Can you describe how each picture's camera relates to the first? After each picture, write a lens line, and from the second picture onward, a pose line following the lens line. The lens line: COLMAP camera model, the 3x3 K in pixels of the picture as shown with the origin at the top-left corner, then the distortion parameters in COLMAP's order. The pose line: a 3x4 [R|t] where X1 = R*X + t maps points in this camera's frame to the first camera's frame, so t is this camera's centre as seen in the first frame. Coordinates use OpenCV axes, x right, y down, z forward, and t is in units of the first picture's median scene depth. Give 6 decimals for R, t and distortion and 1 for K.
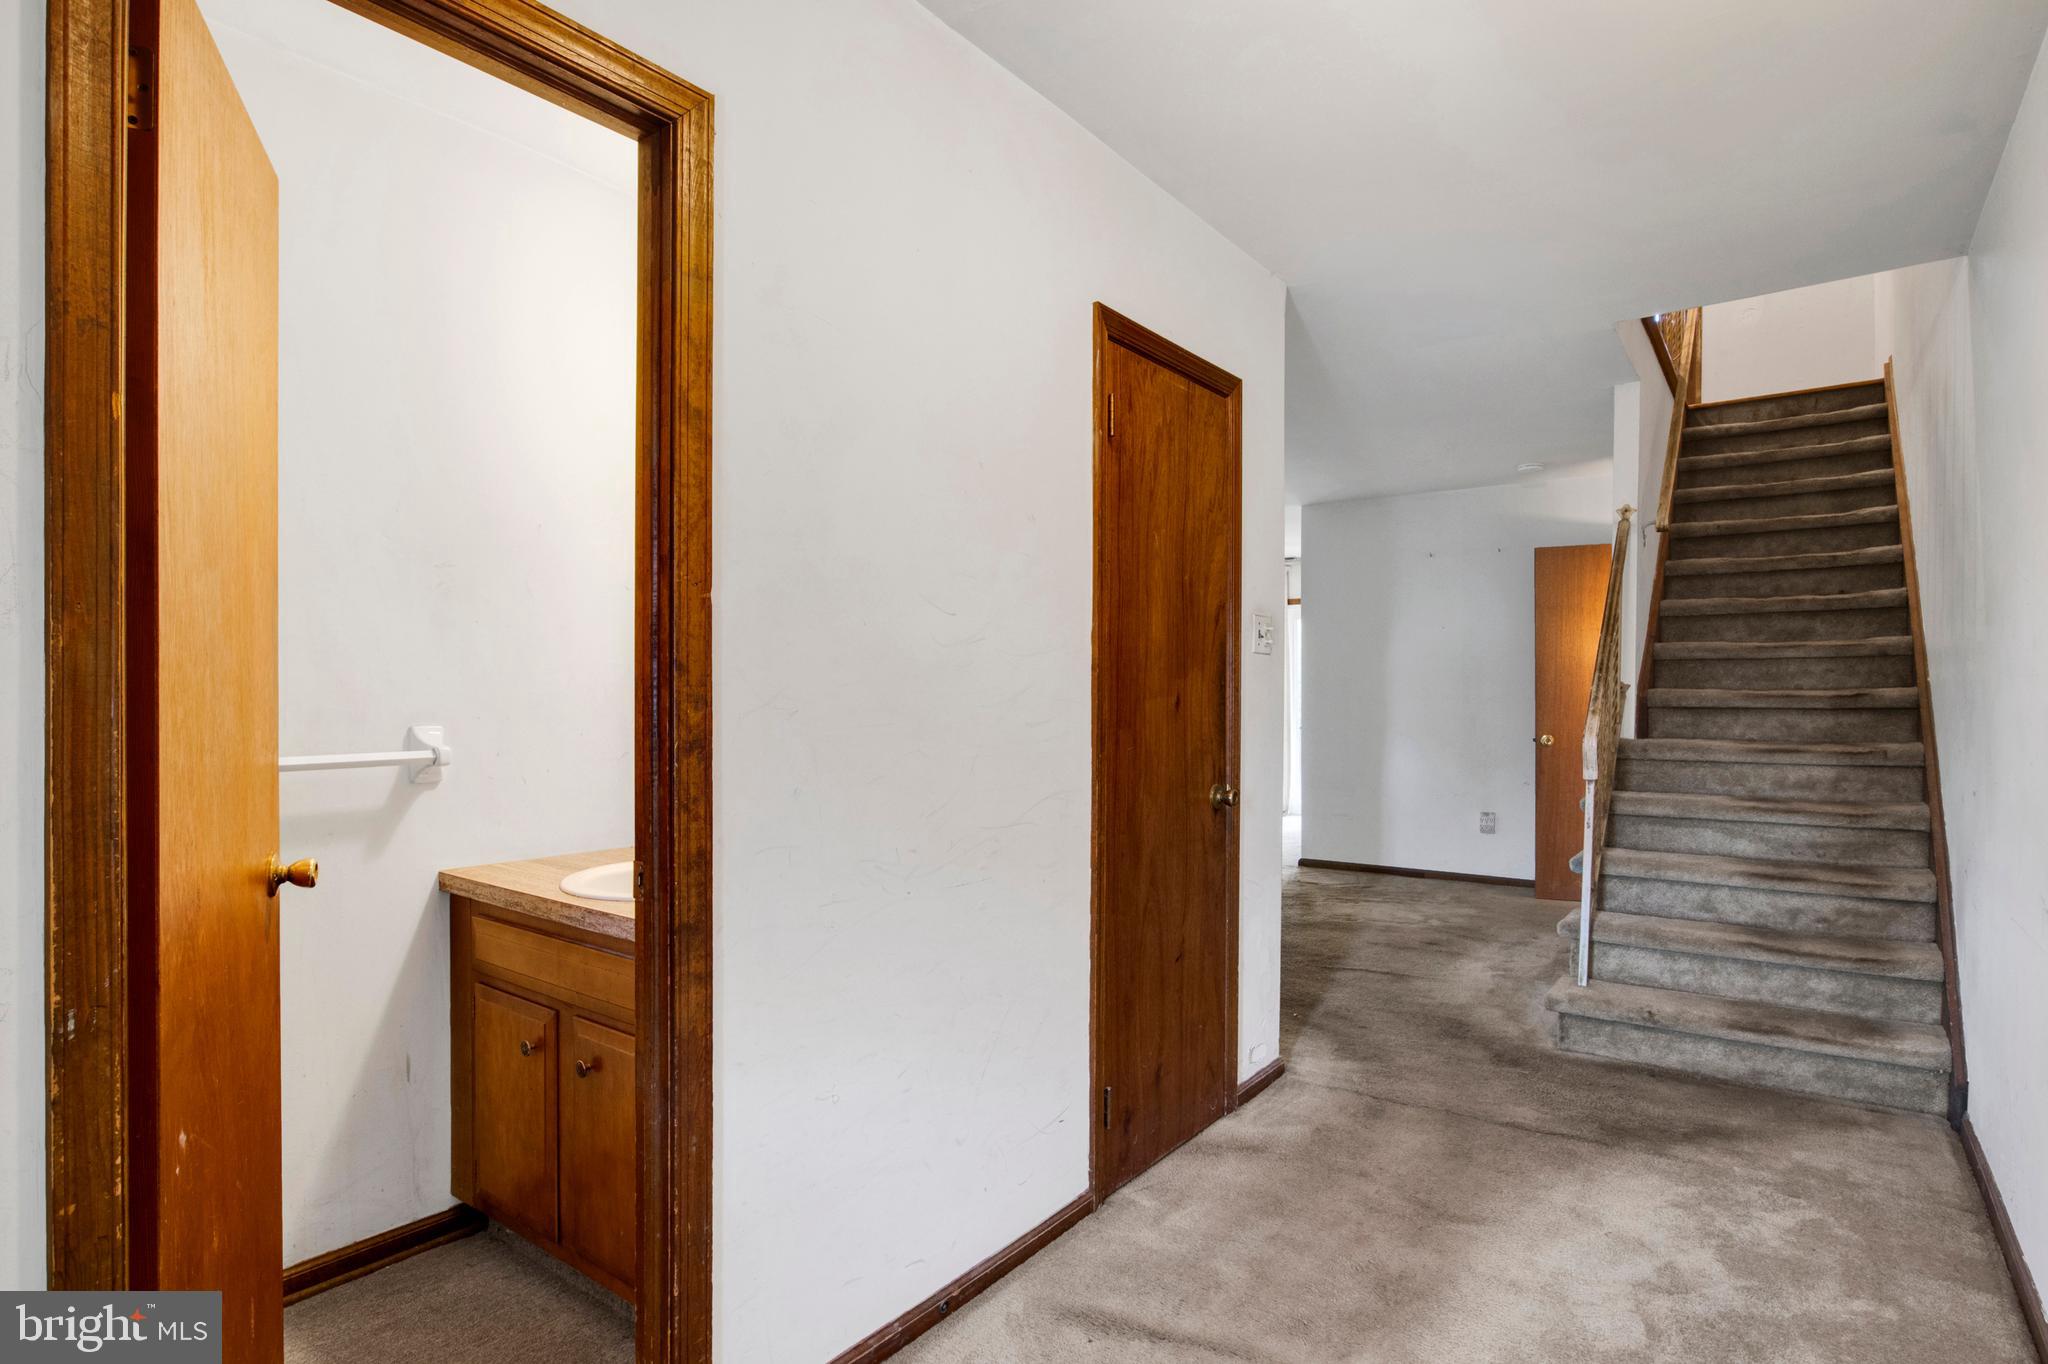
lens RADIAL K [[1045.3, 0, 1035.8], [0, 1045.3, 686.2], [0, 0, 1]] dist [-0.027186, 0.005973]
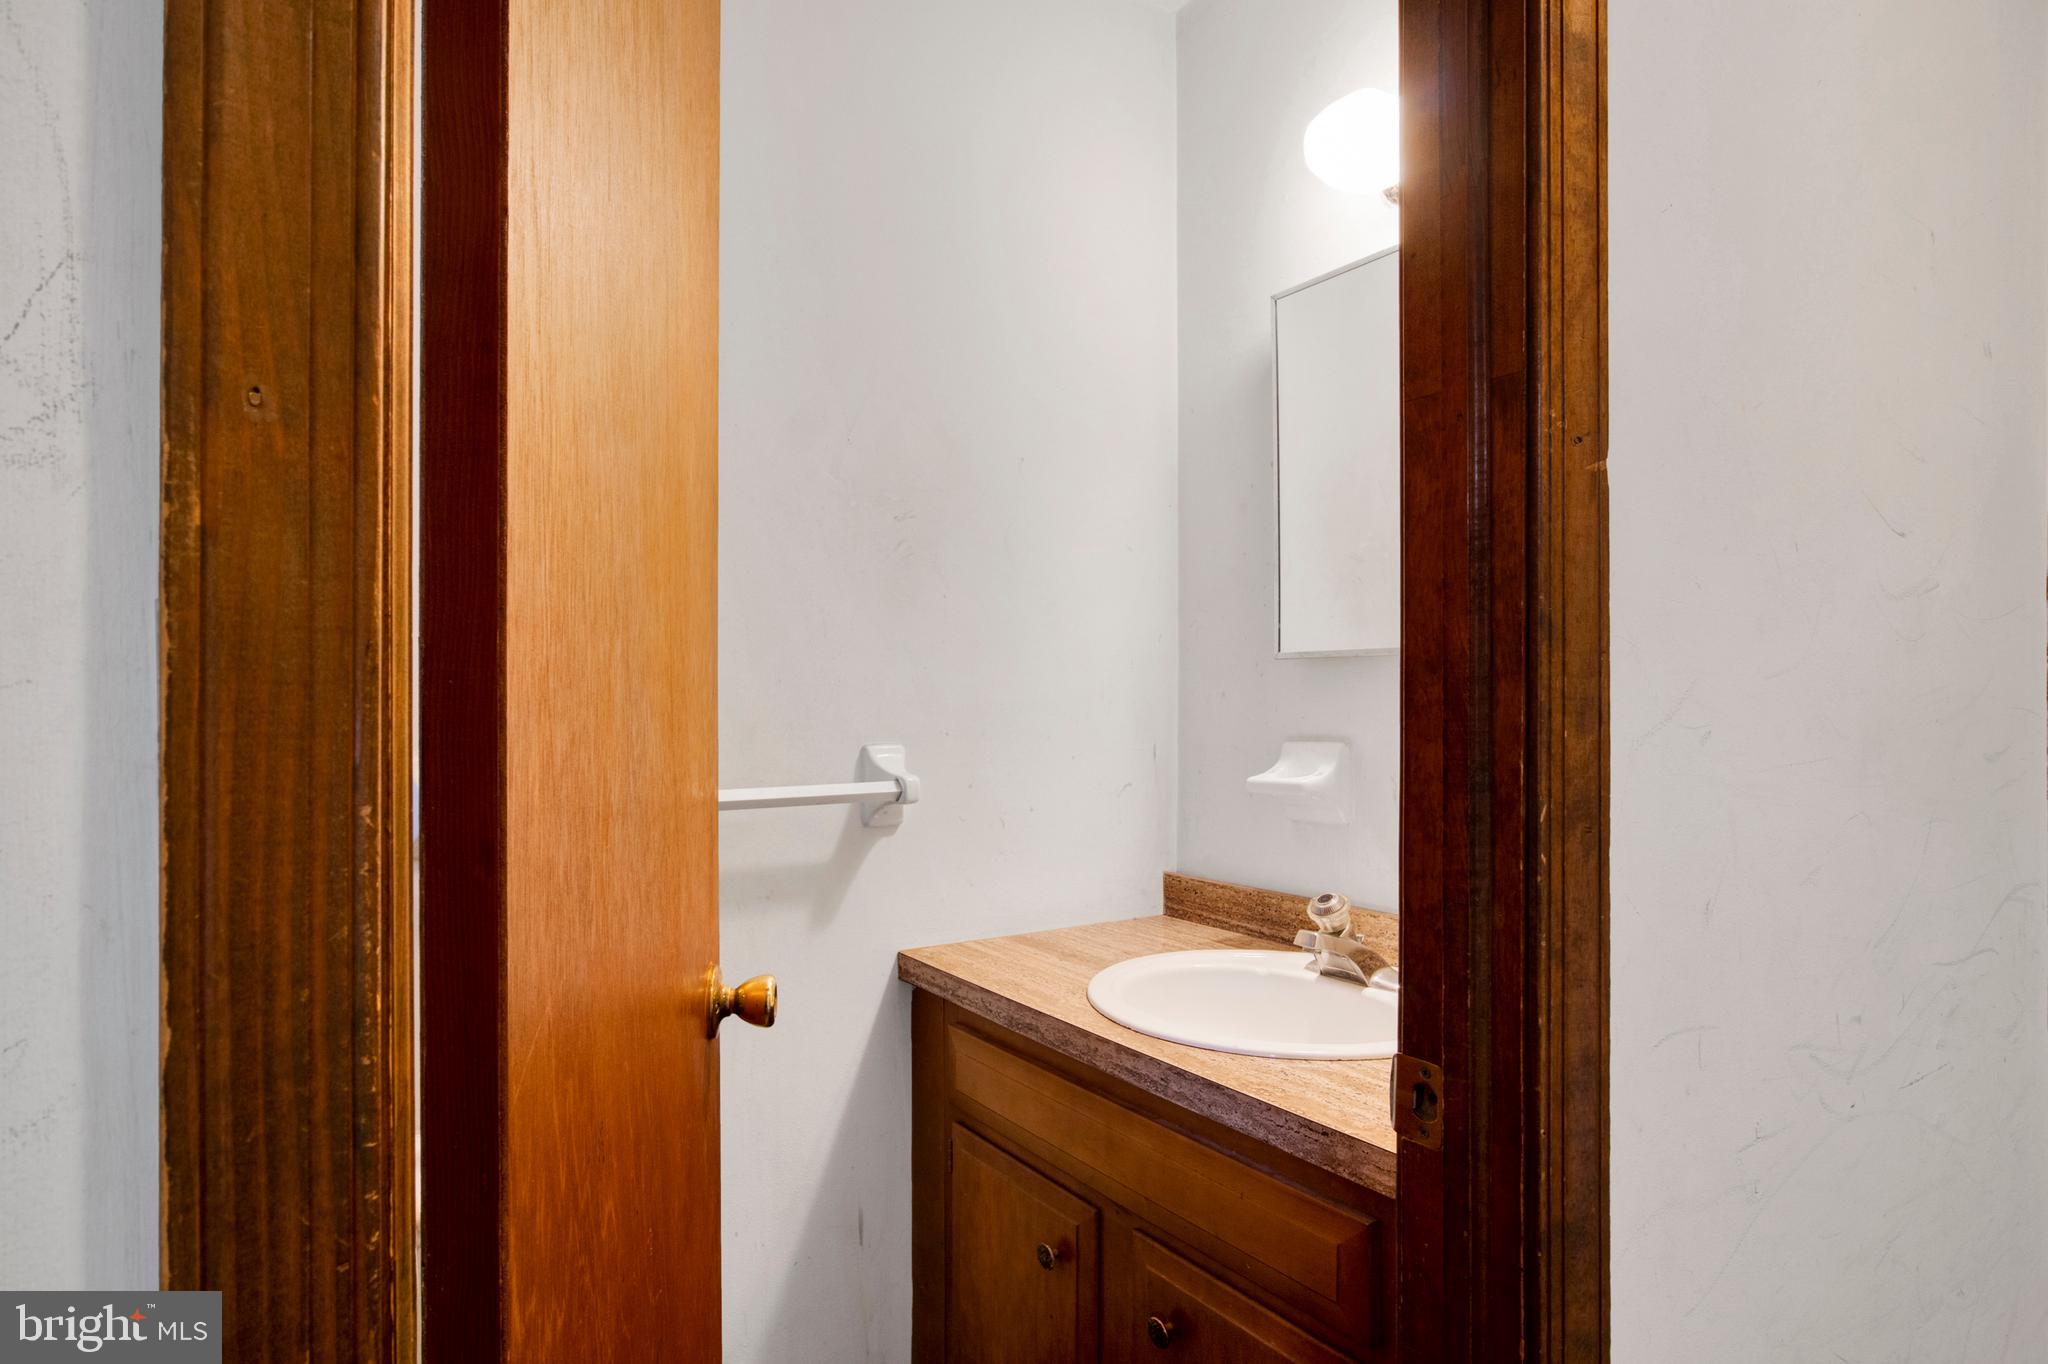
lens RADIAL K [[1045.3, 0, 1018.6], [0, 1045.3, 689.0], [0, 0, 1]] dist [-0.027186, 0.005973]
pose [[0.951331, -0.005969, -0.308113, -0.382650], [0.003875, 0.999965, -0.007410, 0.007116], [0.308147, 0.005855, 0.951321, 0.477996]]
